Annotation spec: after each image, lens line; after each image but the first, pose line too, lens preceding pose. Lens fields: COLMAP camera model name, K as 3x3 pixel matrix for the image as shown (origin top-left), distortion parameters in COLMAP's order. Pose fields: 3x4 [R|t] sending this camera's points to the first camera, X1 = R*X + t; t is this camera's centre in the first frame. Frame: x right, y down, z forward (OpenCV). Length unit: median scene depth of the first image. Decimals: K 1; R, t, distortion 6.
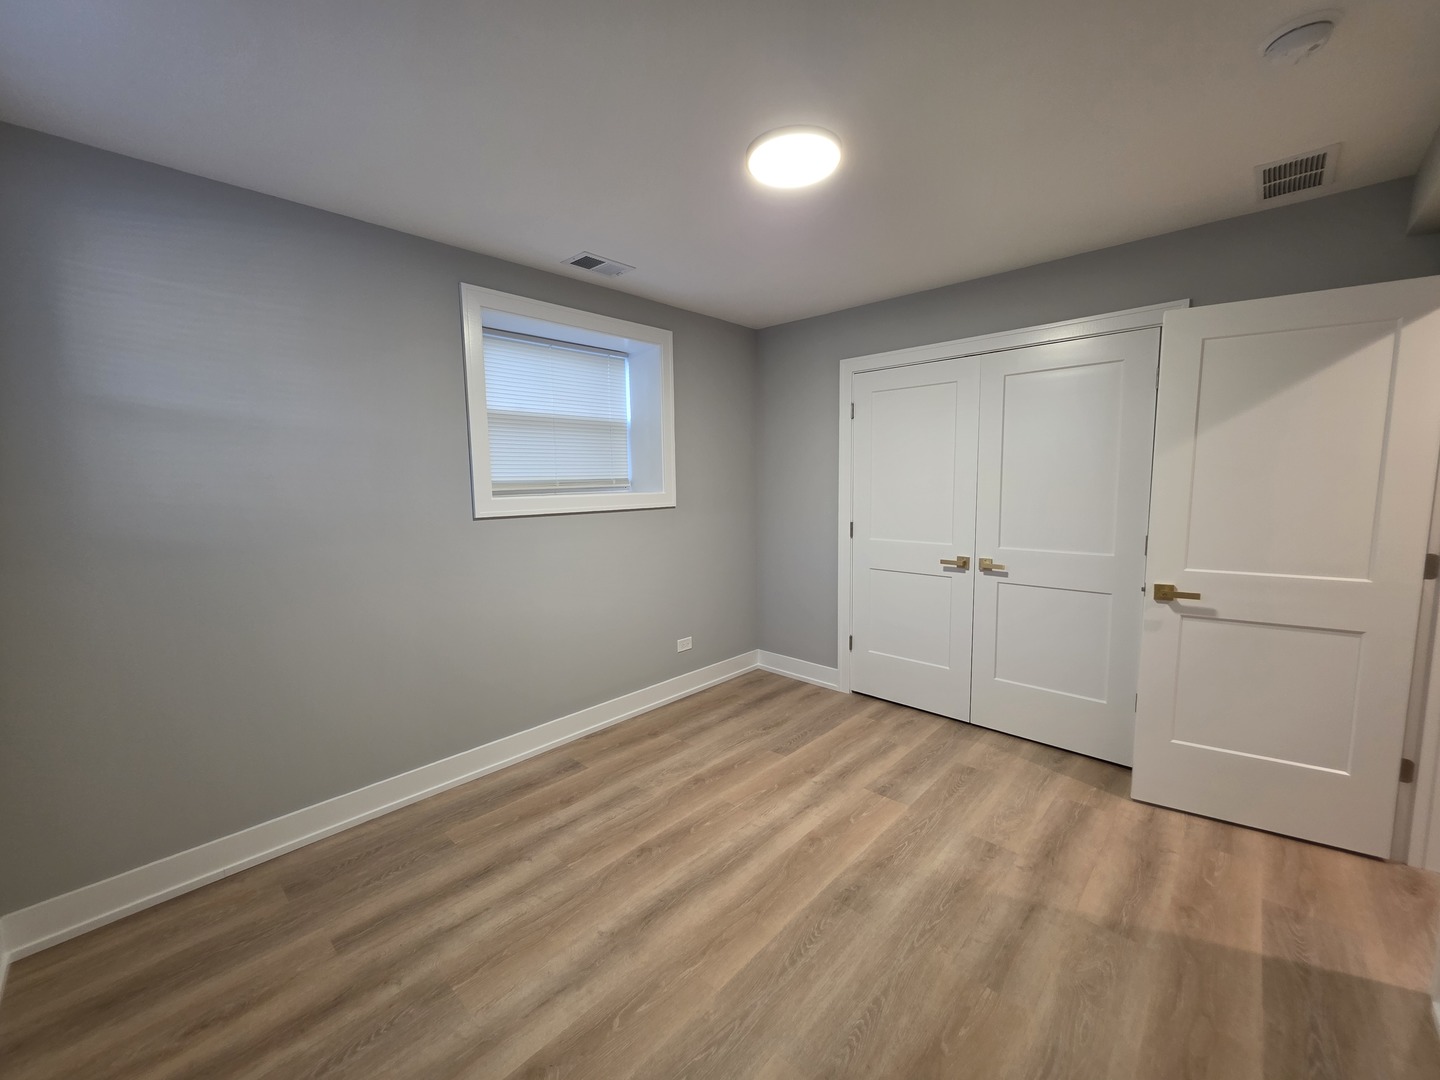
lens RADIAL K [[572.3, 0, 717.3], [0, 572.3, 539.5], [0, 0, 1]] dist [0.000658, 0.000011]
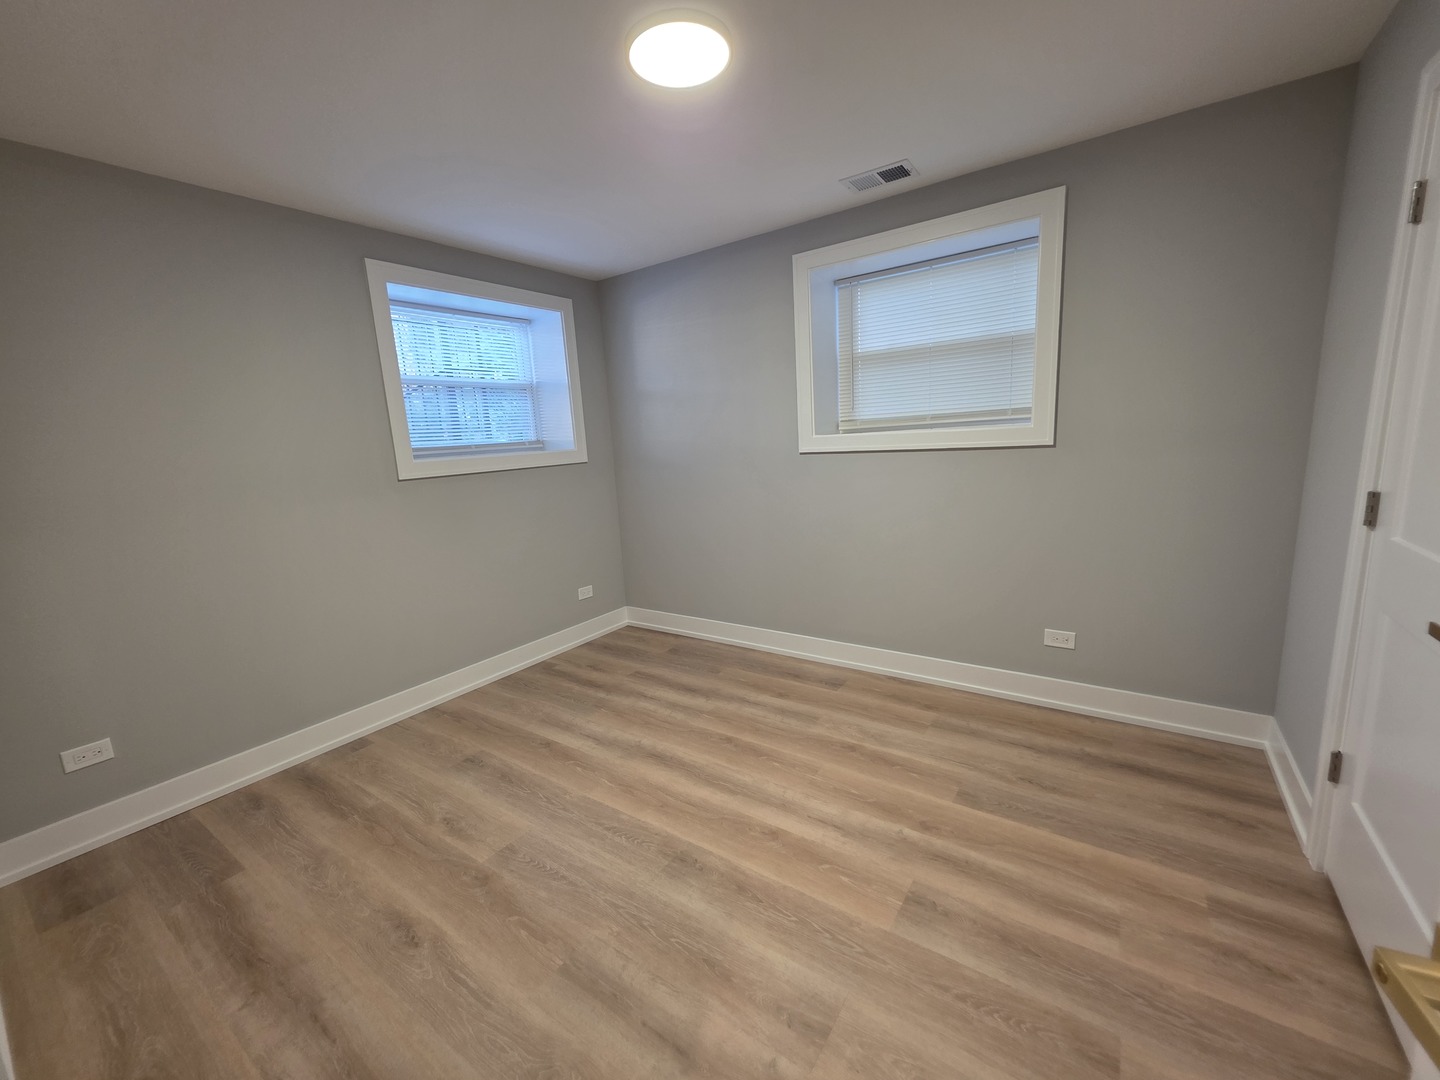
lens RADIAL K [[572.3, 0, 717.3], [0, 572.3, 539.5], [0, 0, 1]] dist [0.000658, 0.000011]
pose [[0.150278, 0.181263, -0.971885, 0.860274], [-0.054894, 0.983062, 0.174860, -0.065049], [0.987119, 0.027073, 0.157683, 0.708053]]
